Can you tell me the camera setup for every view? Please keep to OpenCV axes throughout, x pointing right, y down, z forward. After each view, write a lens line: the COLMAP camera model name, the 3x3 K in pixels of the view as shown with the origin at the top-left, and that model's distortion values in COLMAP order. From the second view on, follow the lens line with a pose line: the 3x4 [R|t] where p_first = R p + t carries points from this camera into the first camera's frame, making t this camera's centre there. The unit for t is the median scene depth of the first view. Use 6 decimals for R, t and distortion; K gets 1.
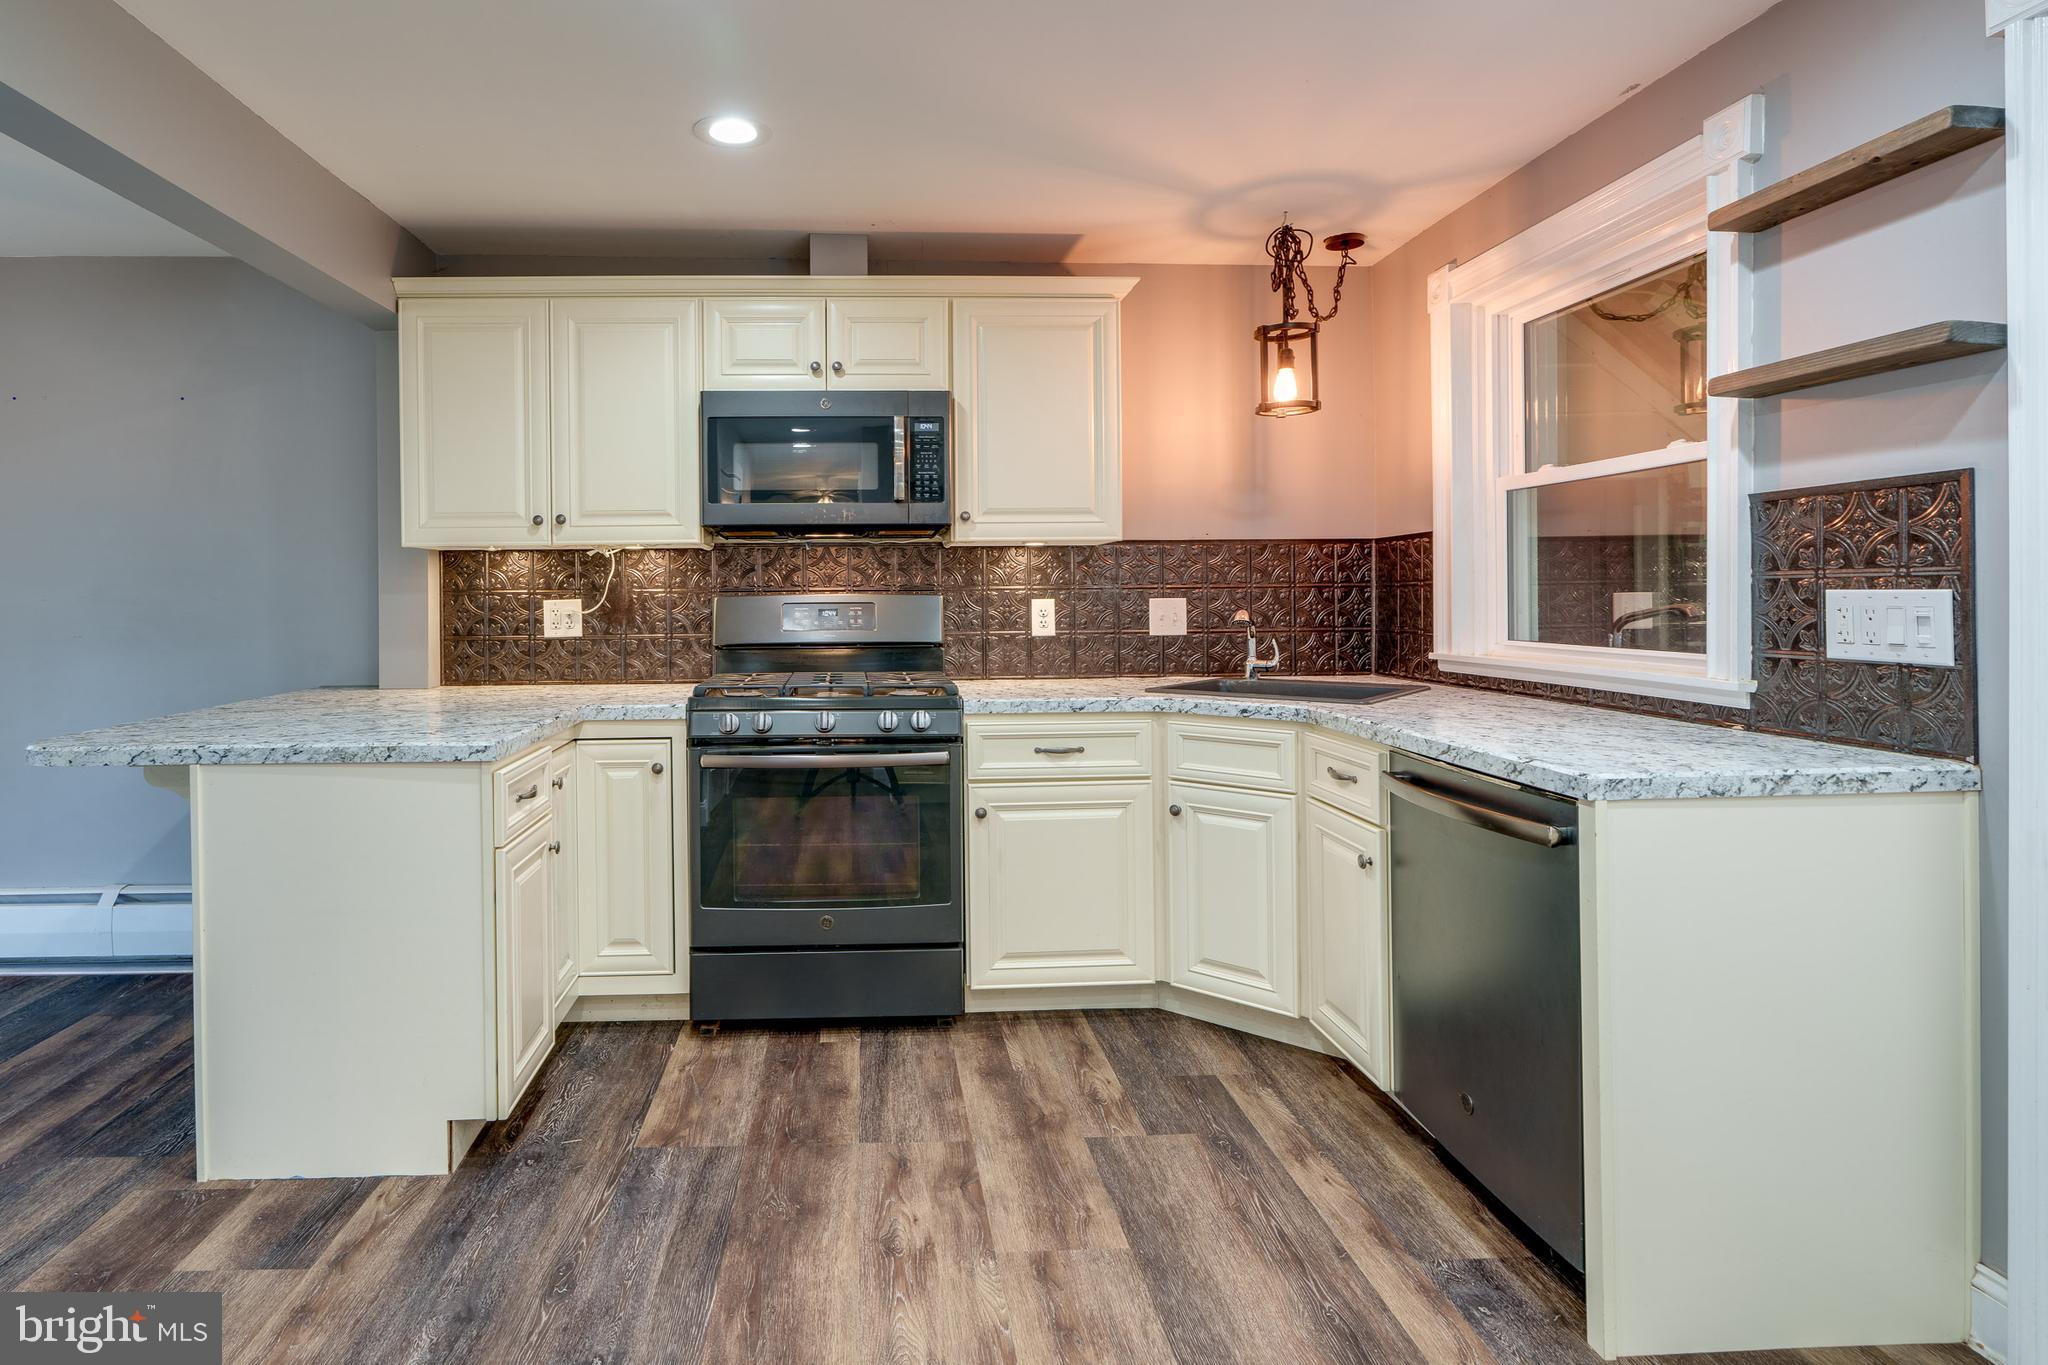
lens RADIAL K [[1037.0, 0, 900.9], [0, 1037.0, 591.5], [0, 0, 1]] dist [0.003183, -0.002909]
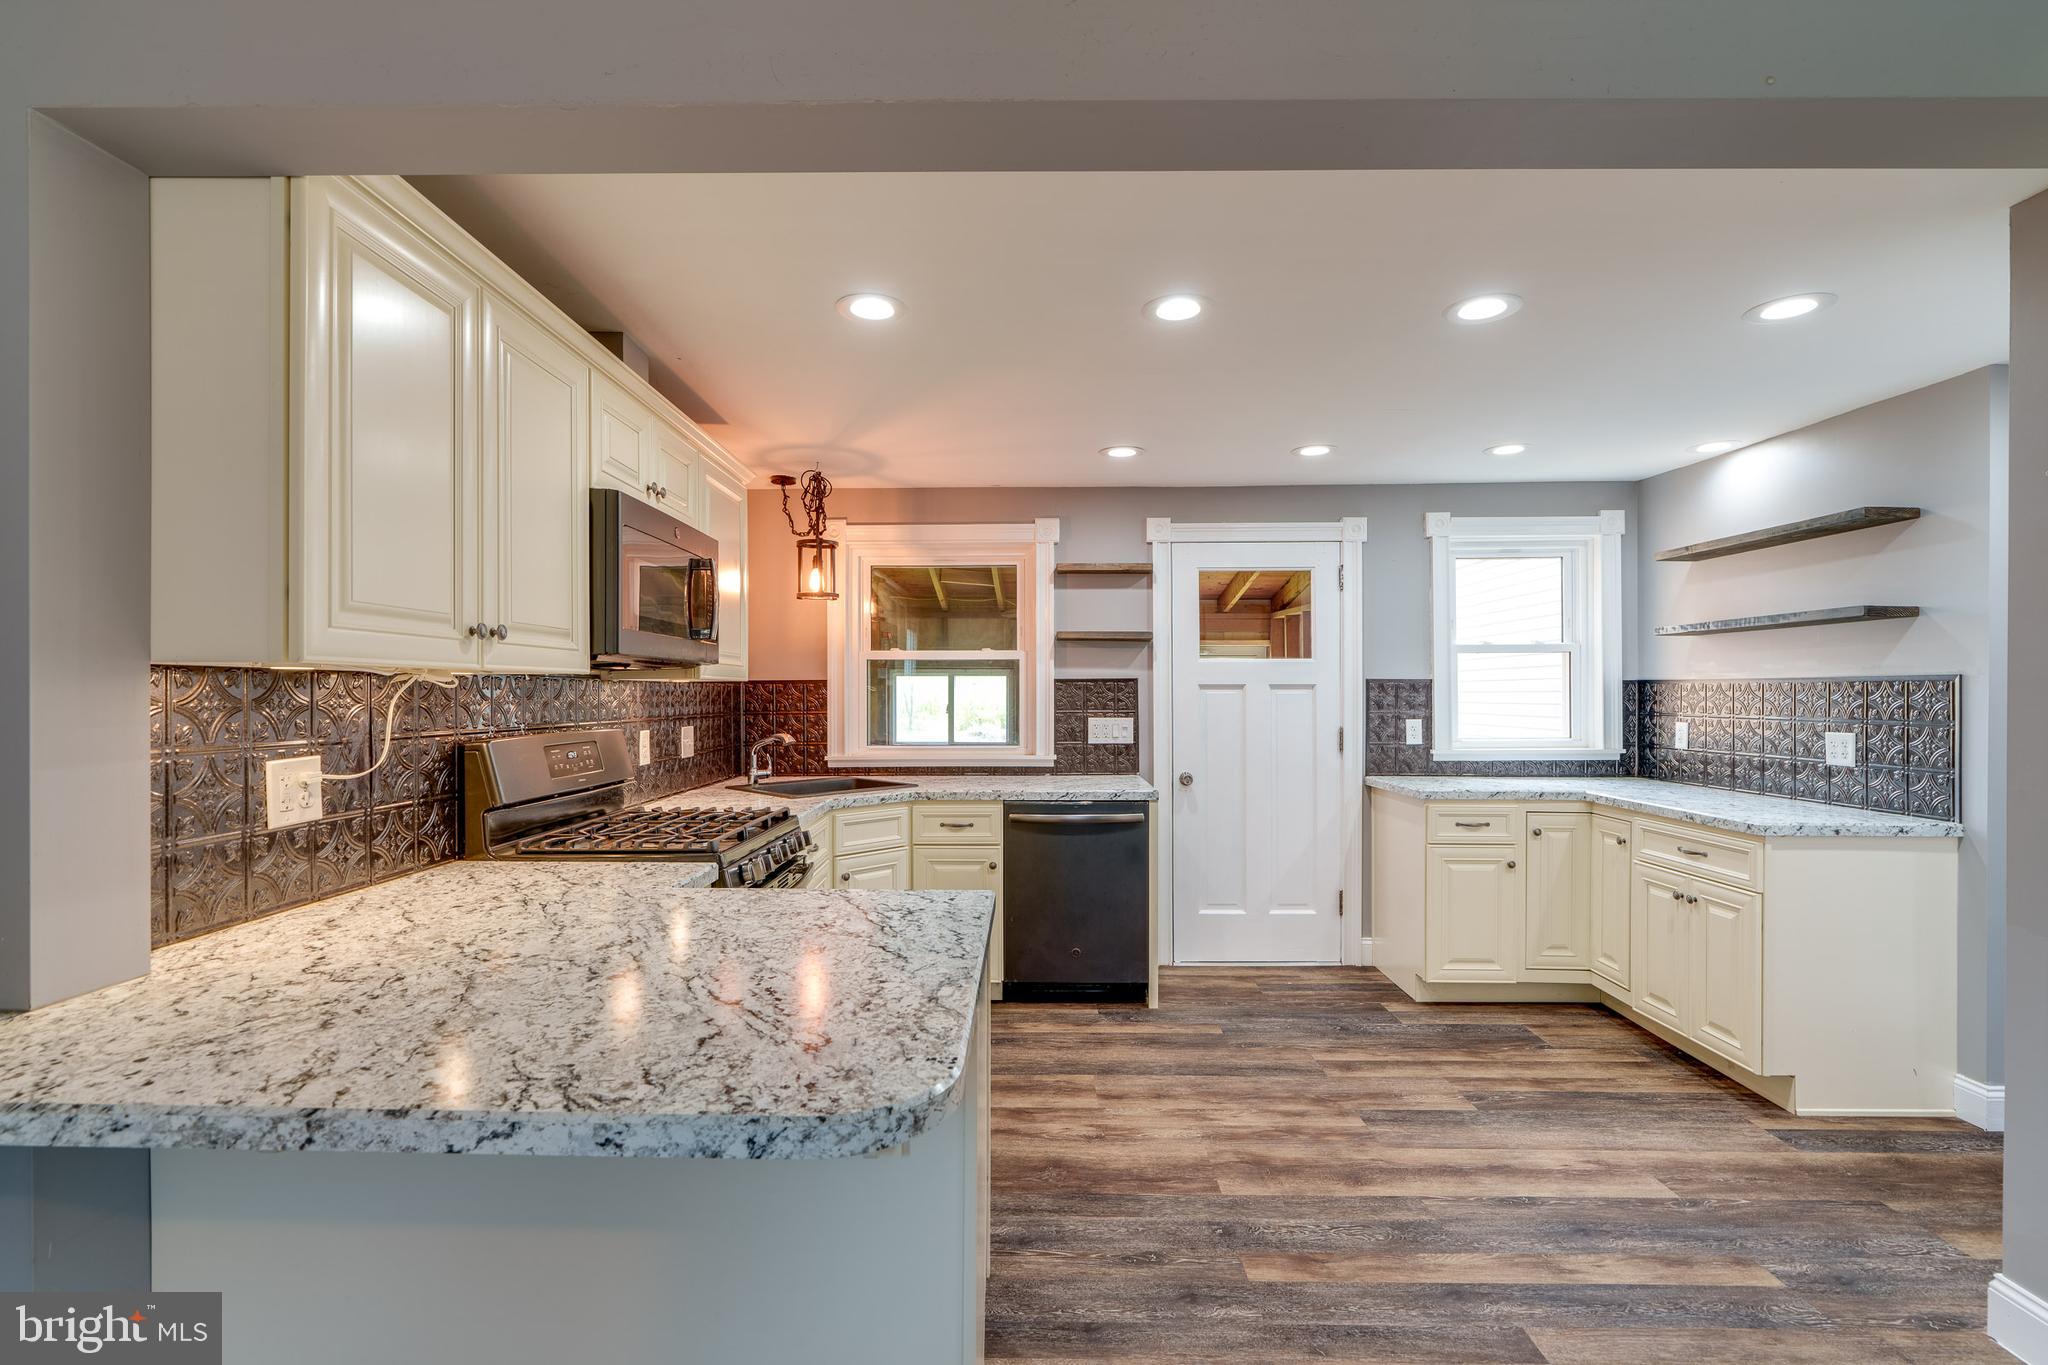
lens RADIAL K [[925.5, 0, 1014.8], [0, 925.5, 689.5], [0, 0, 1]] dist [-0.001698, -0.000486]
pose [[0.042117, 0.013736, 0.999018, -0.989493], [-0.001486, 0.999905, -0.013685, -0.027357], [-0.999112, -0.000908, 0.042134, 0.725857]]
